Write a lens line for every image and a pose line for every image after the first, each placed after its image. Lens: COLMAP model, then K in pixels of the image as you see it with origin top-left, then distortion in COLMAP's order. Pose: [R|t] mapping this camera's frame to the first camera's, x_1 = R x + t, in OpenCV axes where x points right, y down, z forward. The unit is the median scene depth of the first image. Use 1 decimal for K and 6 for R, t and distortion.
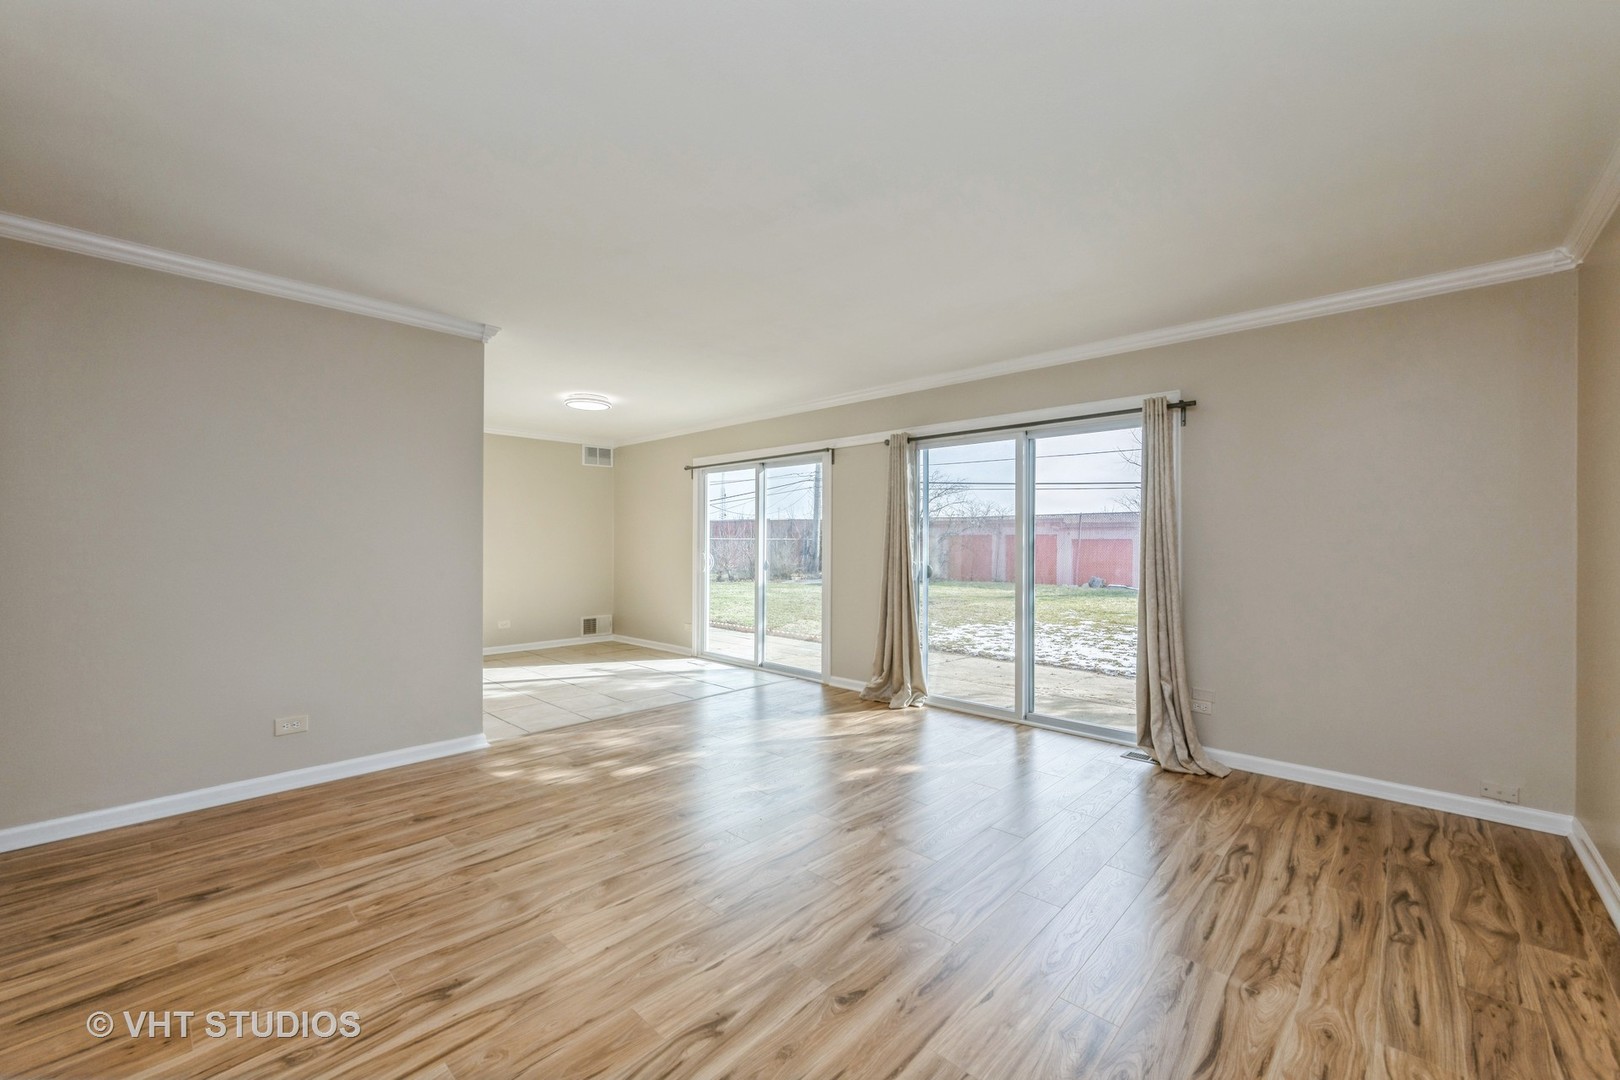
lens RADIAL K [[623.6, 0, 824.7], [0, 623.6, 548.4], [0, 0, 1]] dist [-0.000363, 0.000080]
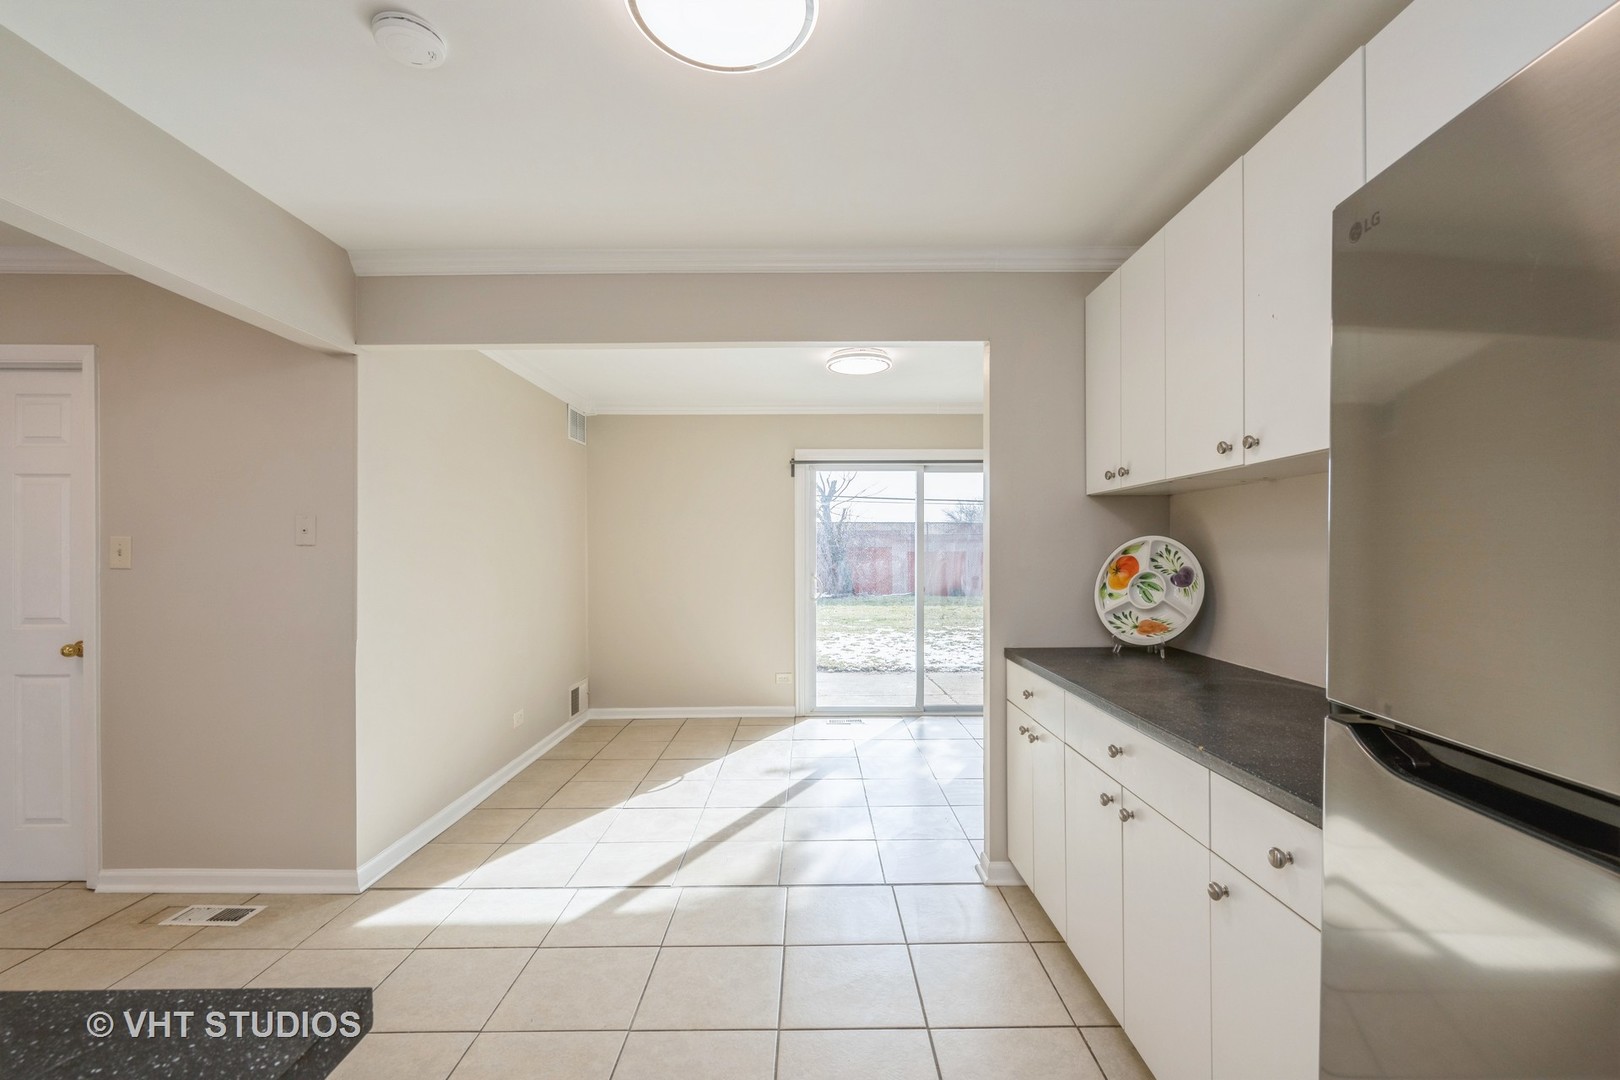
lens RADIAL K [[694.5, 0, 810.0], [0, 694.5, 540.0], [0, 0, 1]] dist [0.000879, 0.000137]
pose [[0.745354, -0.006957, 0.666633, -0.748326], [0.013159, 0.999904, -0.004278, -0.033247], [-0.666539, 0.011960, 0.745374, 0.375939]]
